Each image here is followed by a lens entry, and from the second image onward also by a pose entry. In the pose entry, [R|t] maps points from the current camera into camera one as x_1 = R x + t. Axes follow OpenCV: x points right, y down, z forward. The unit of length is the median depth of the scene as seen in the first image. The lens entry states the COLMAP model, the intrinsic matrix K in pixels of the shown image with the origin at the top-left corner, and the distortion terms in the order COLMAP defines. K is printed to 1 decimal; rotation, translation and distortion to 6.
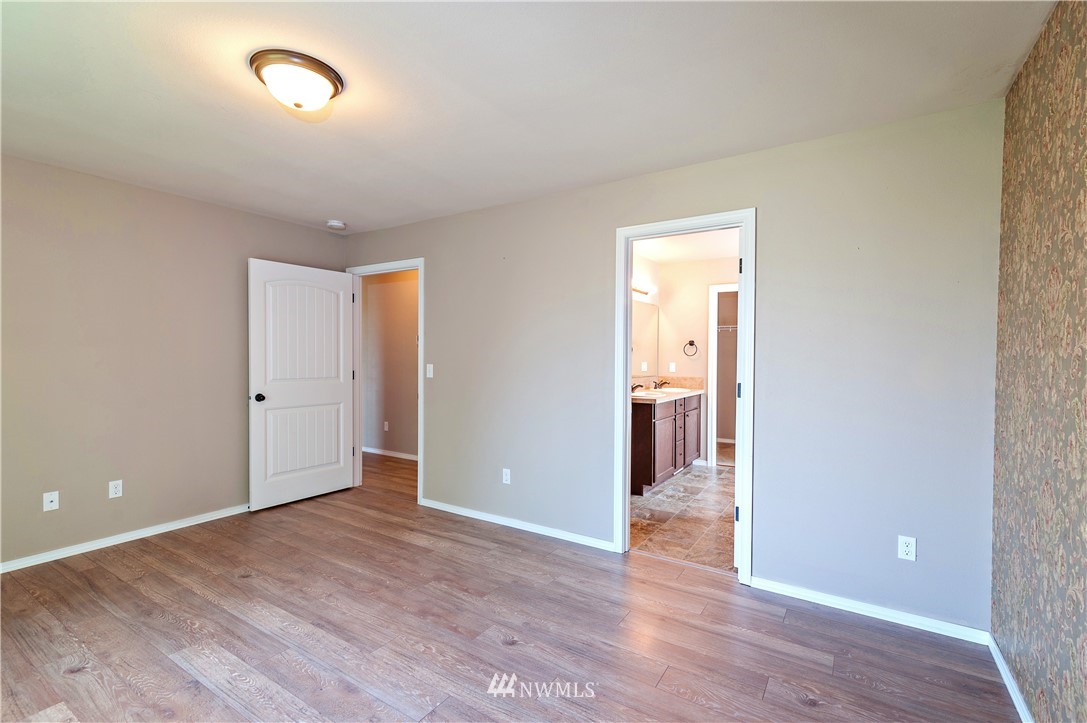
lens RADIAL K [[490.0, 0, 542.6], [0, 490.0, 360.3], [0, 0, 1]] dist [0.014903, -0.000153]
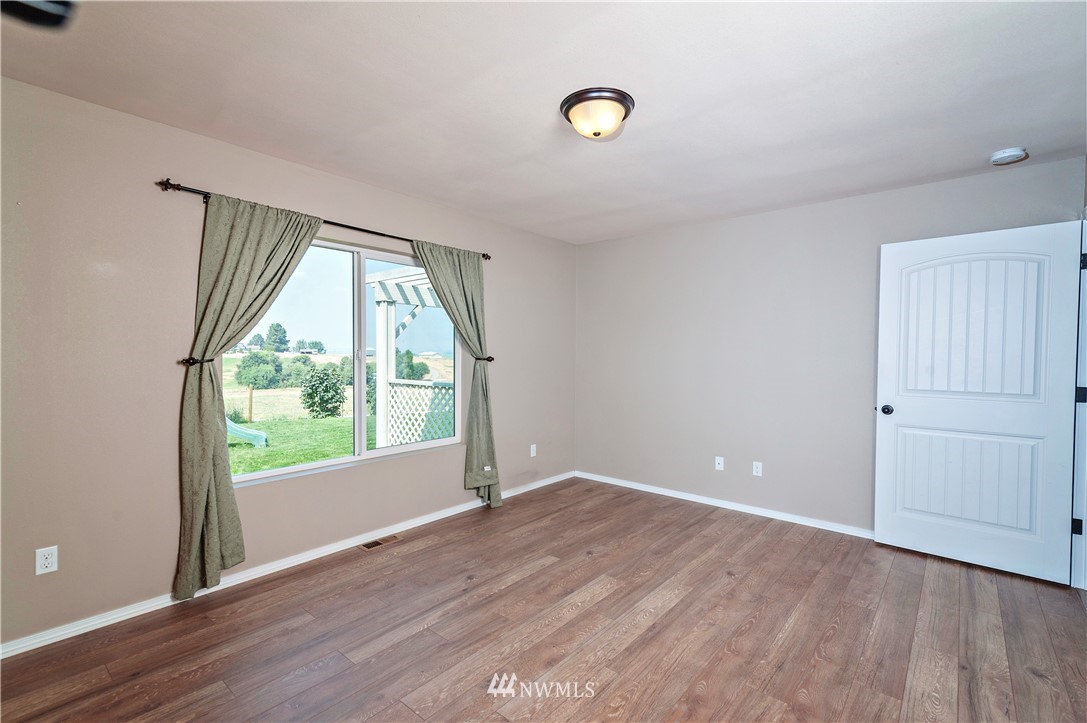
lens RADIAL K [[490.0, 0, 545.4], [0, 490.0, 363.3], [0, 0, 1]] dist [0.014903, -0.000153]
pose [[-0.124633, 0.012352, -0.992126, 0.413951], [-0.020223, 0.999683, 0.014986, -0.005048], [0.991997, 0.021932, -0.124343, 0.675124]]
